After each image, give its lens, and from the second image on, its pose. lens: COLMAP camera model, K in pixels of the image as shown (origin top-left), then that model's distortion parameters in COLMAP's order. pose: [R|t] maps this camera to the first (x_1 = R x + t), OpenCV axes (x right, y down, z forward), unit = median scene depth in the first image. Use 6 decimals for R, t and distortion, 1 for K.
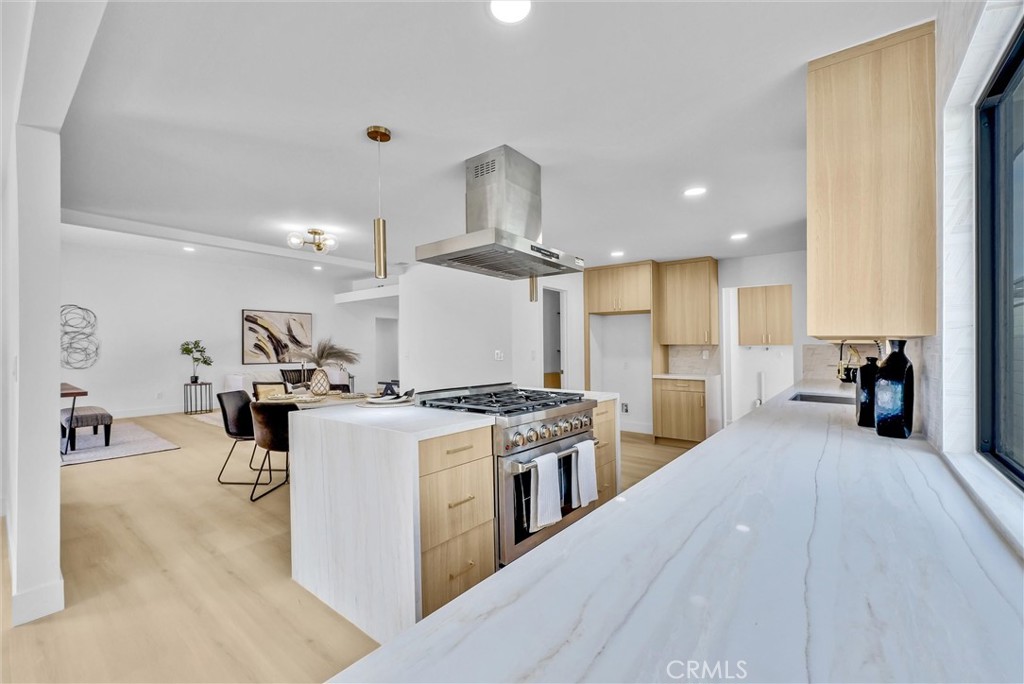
lens RADIAL K [[422.0, 0, 512.0], [0, 422.0, 348.1], [0, 0, 1]] dist [-0.012675, -0.000057]
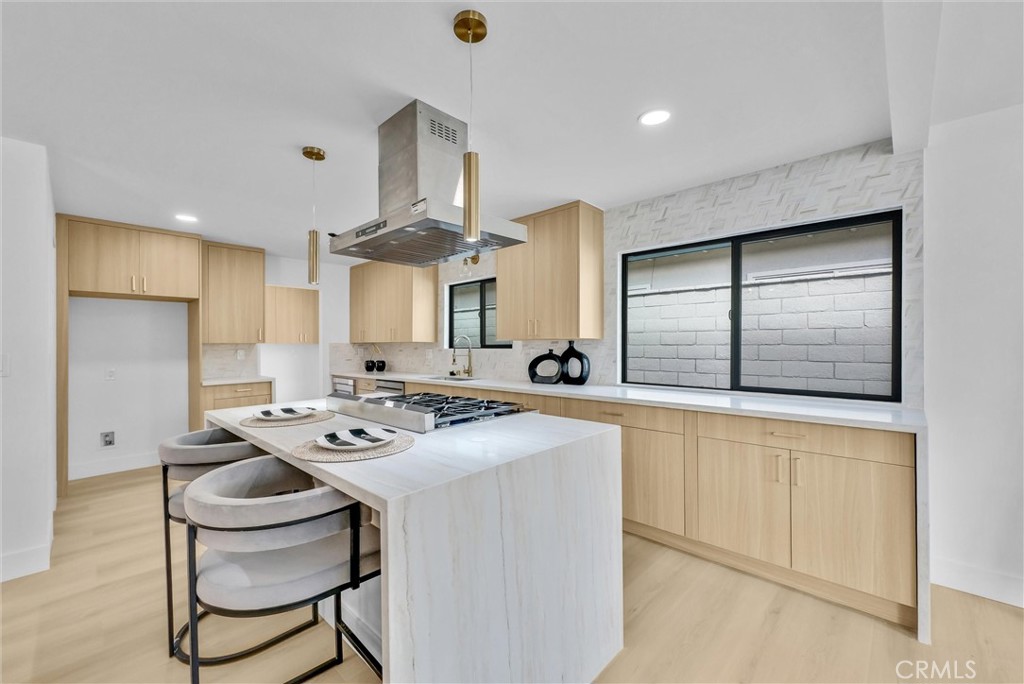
lens RADIAL K [[421.0, 0, 512.0], [0, 421.0, 342.0], [0, 0, 1]] dist [-0.001097, -0.000111]
pose [[0.088679, 0.003221, 0.996055, -0.413765], [0.009435, 0.999947, -0.004073, -0.002361], [-0.996016, 0.009759, 0.088644, 0.373367]]
